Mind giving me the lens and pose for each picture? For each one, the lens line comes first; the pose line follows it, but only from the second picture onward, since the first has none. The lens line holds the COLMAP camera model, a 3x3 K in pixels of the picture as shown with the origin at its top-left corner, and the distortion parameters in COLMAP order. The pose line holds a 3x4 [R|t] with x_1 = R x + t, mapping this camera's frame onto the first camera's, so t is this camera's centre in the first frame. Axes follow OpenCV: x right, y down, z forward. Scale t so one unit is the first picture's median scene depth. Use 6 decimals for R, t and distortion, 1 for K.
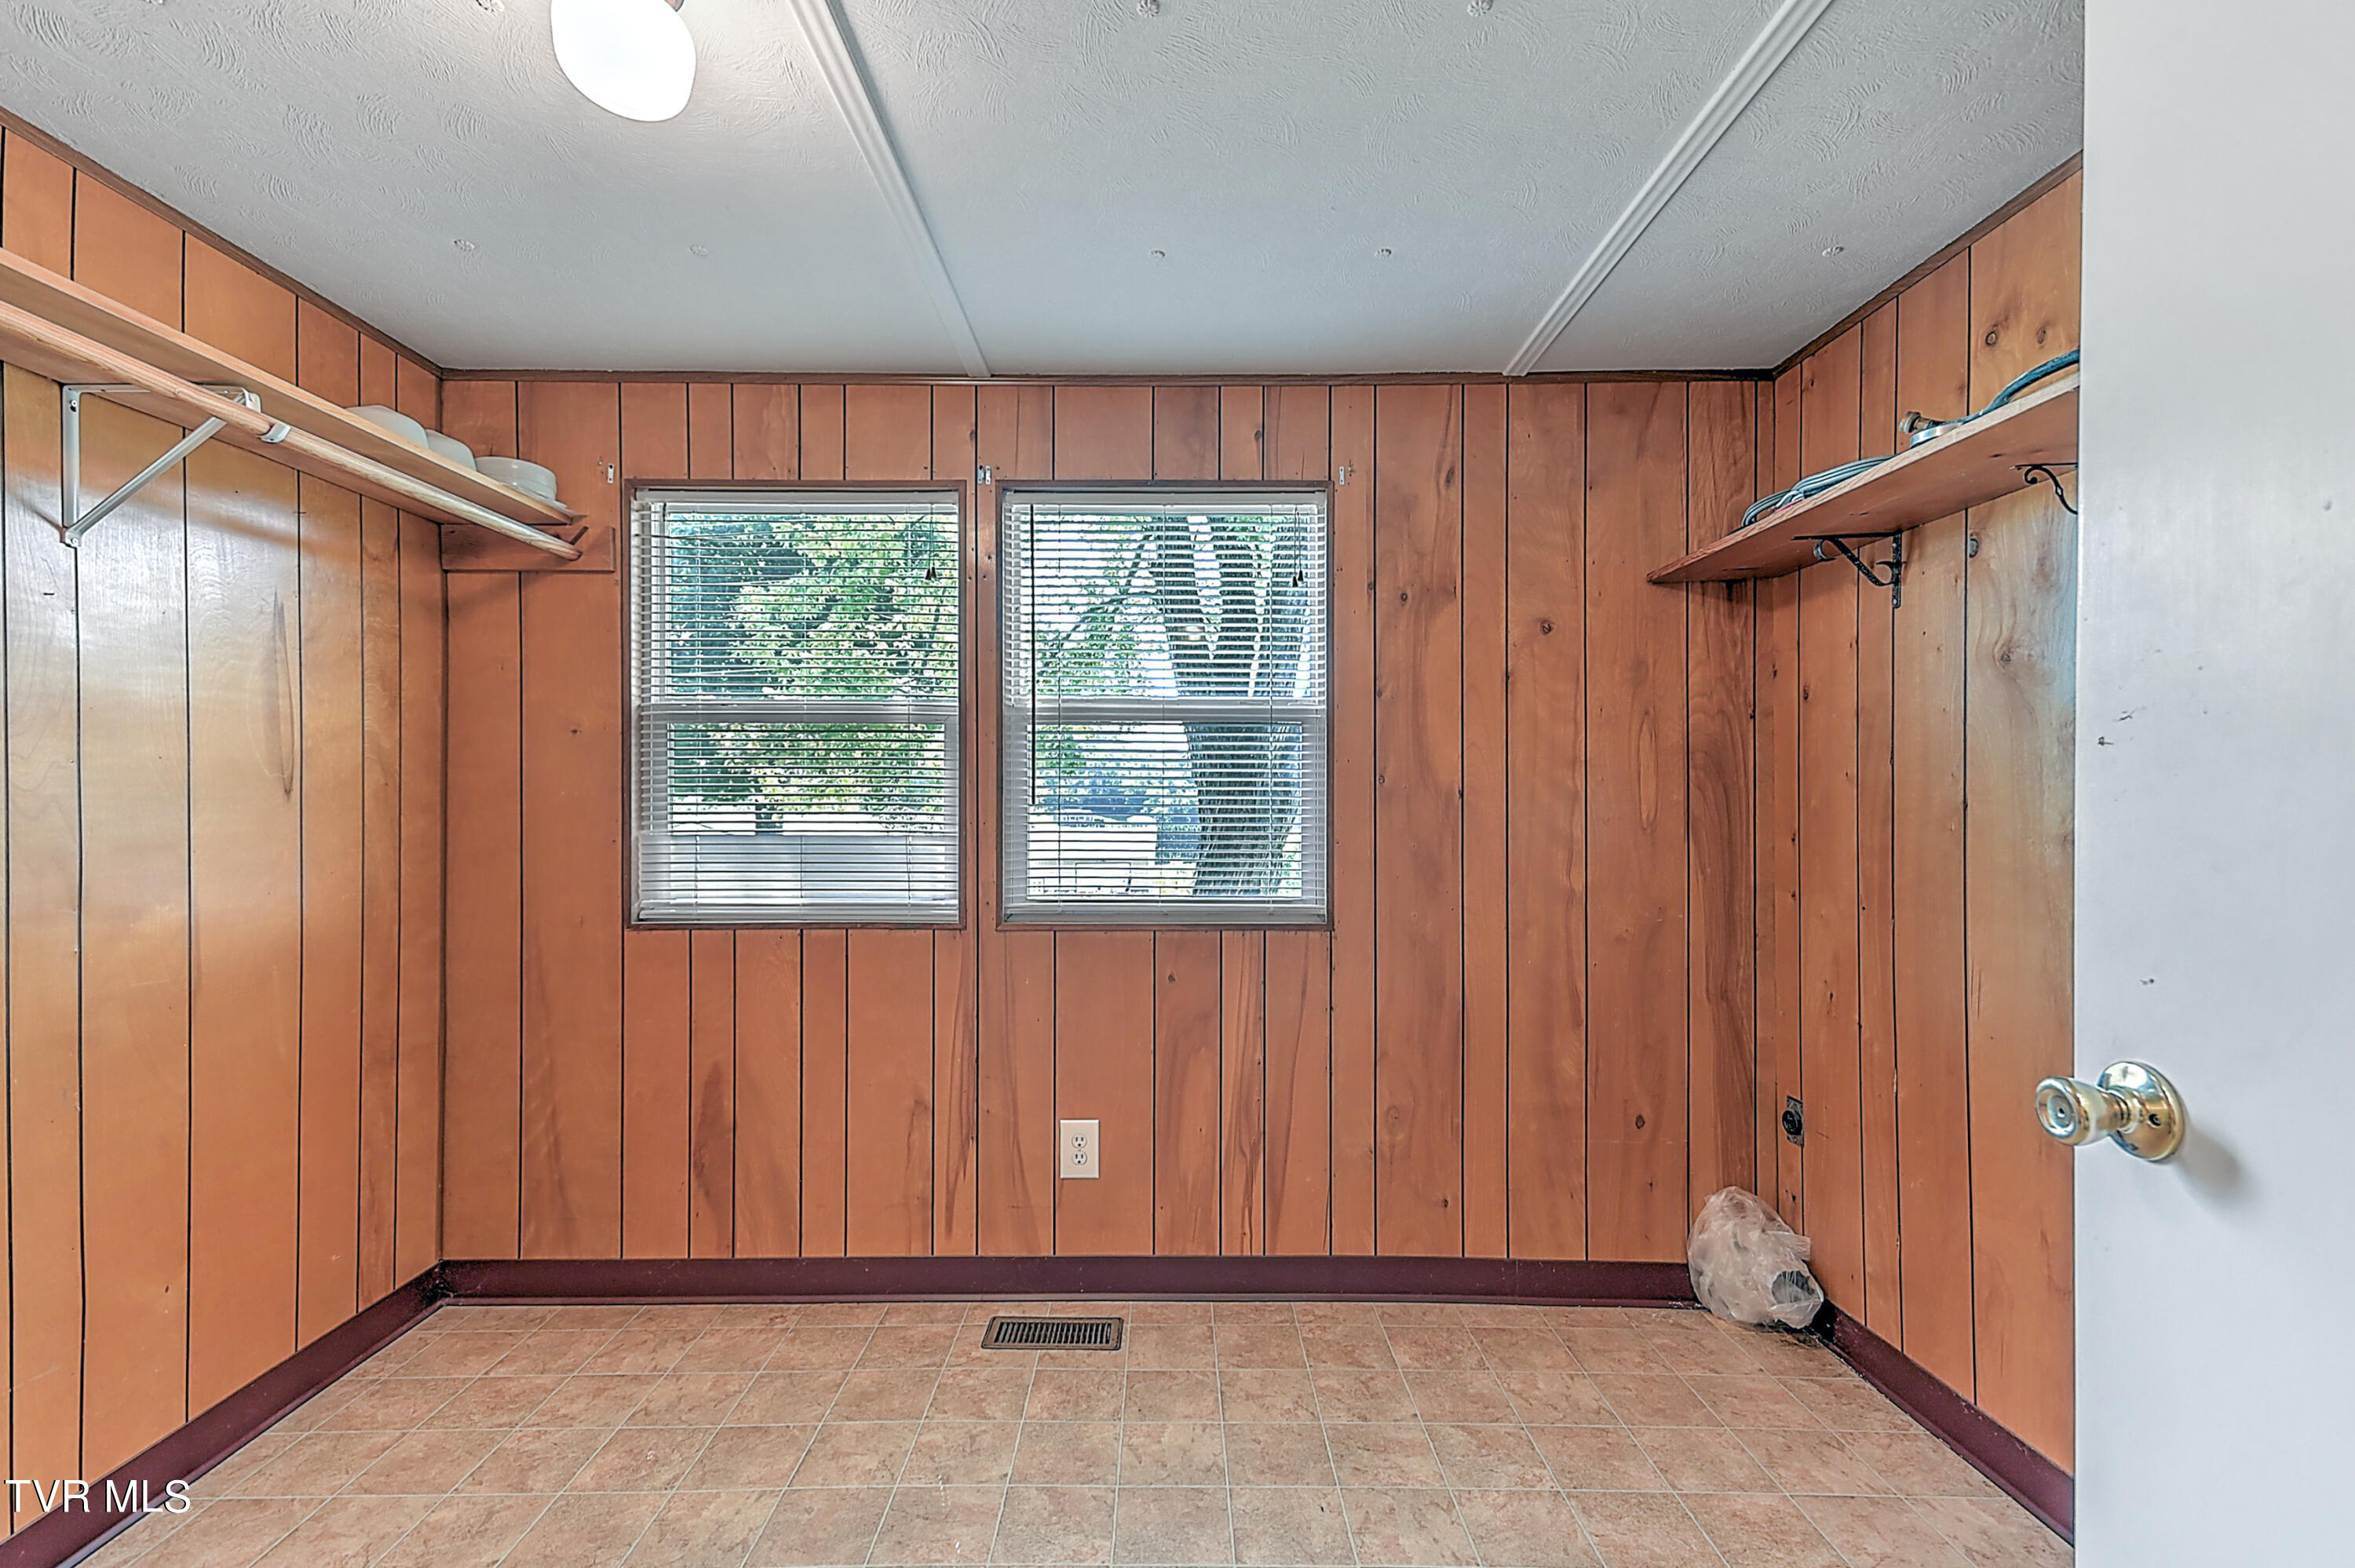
lens RADIAL K [[1038.0, 0, 1162.8], [0, 1038.0, 799.5], [0, 0, 1]] dist [0.015533, -0.005375]
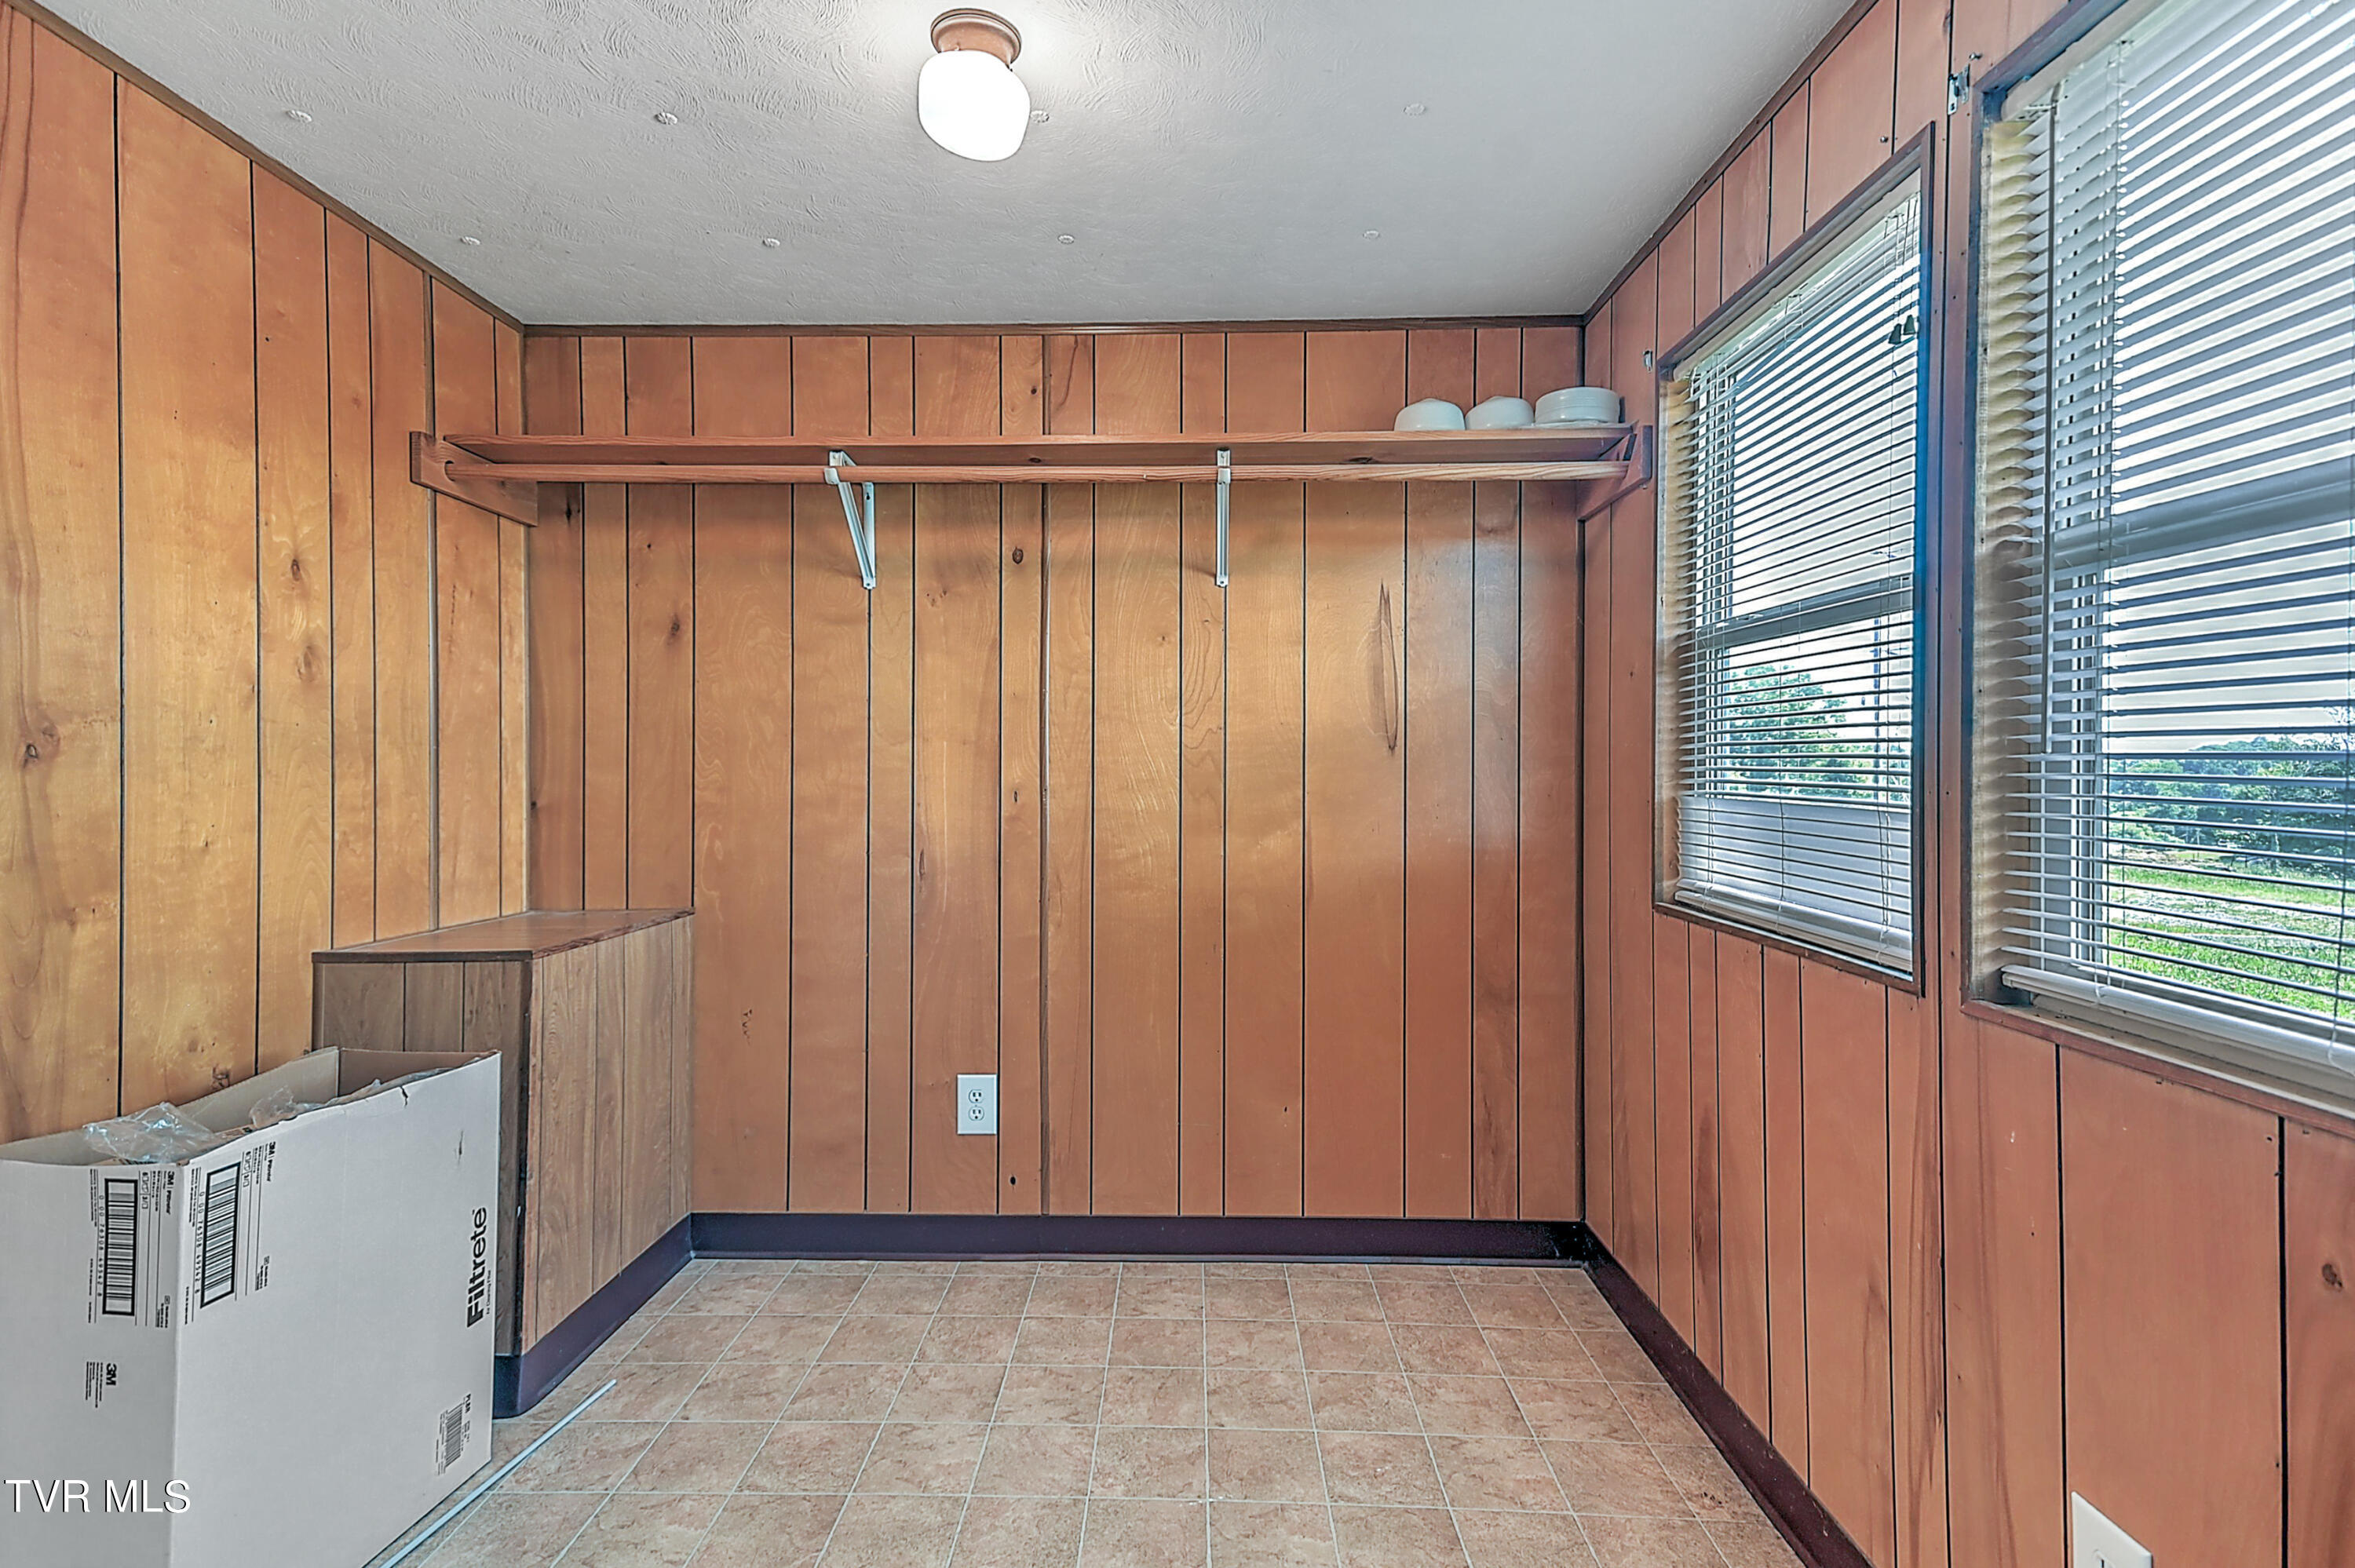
lens RADIAL K [[1105.8, 0, 1177.4], [0, 1105.8, 766.4], [0, 0, 1]] dist [0.004777, -0.000385]
pose [[-0.029655, -0.001400, -0.999559, 0.382617], [-0.003195, 0.999994, -0.001305, 0.014988], [0.999555, 0.003155, -0.029659, 0.680010]]
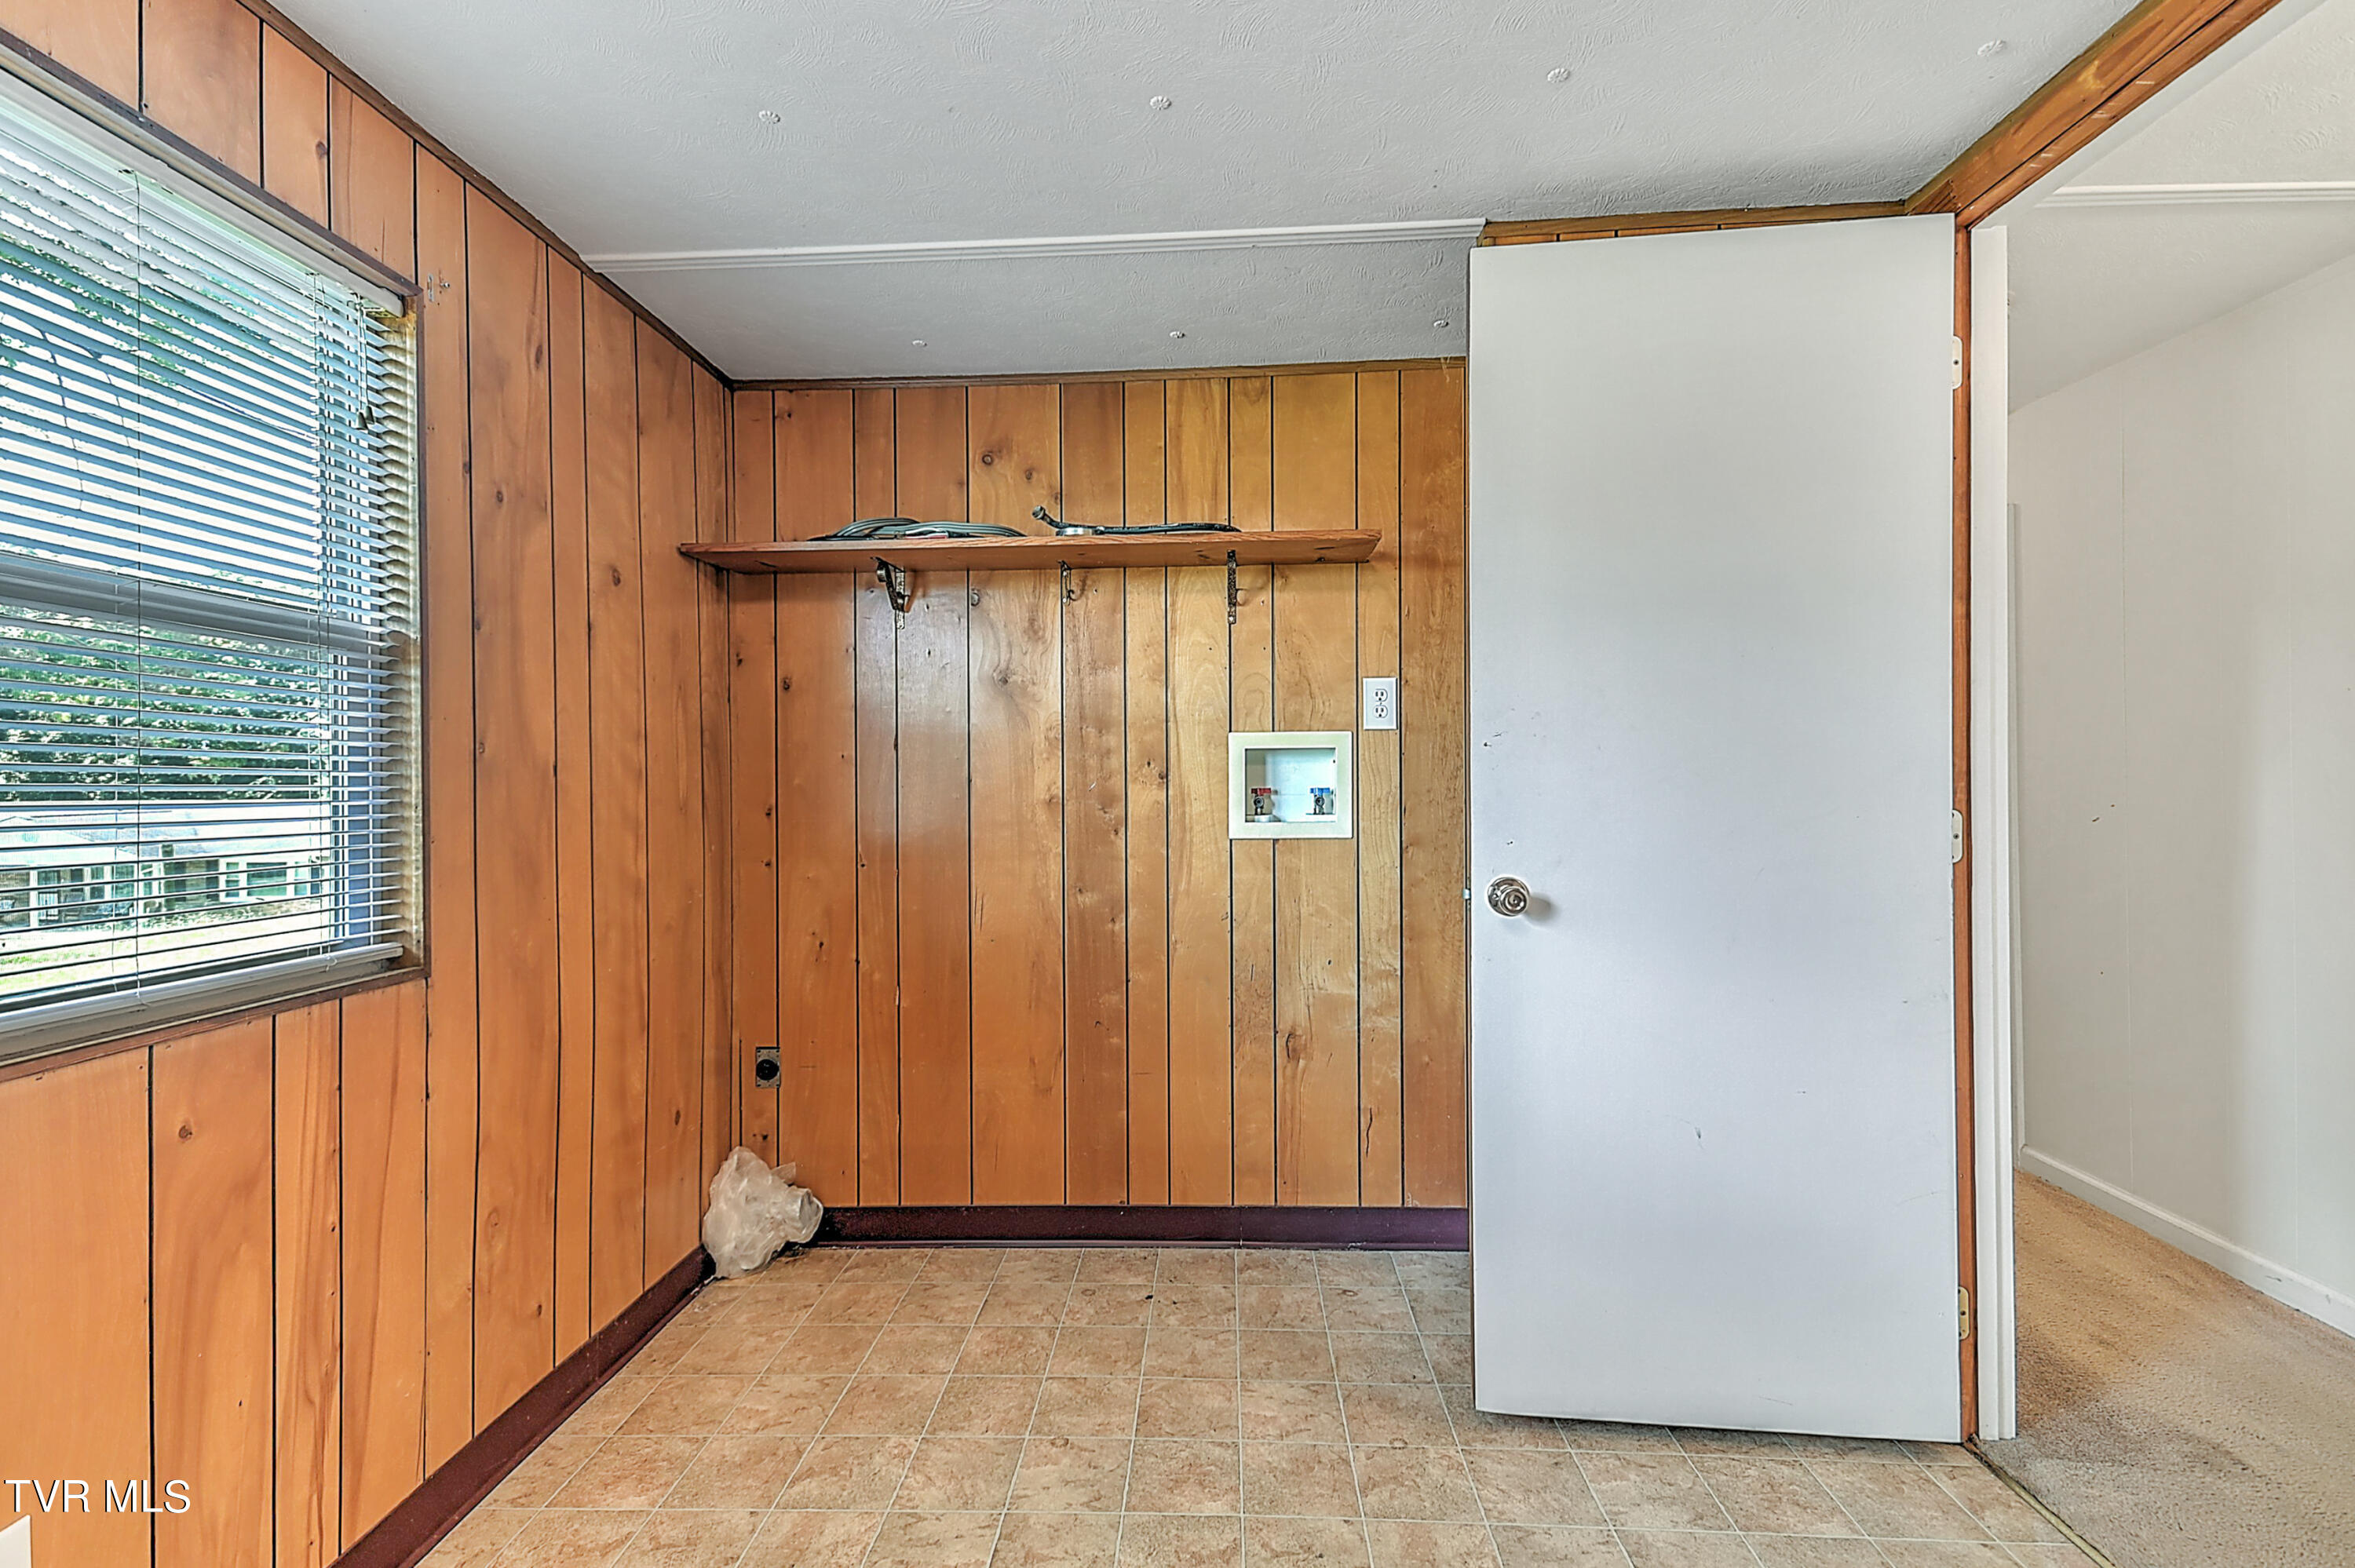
lens RADIAL K [[1038.0, 0, 1159.1], [0, 1038.0, 775.4], [0, 0, 1]] dist [0.015533, -0.005375]
pose [[0.053074, 0.006750, 0.998568, -0.490202], [0.008534, 0.999938, -0.007213, 0.008658], [-0.998554, 0.008905, 0.053013, 0.530119]]
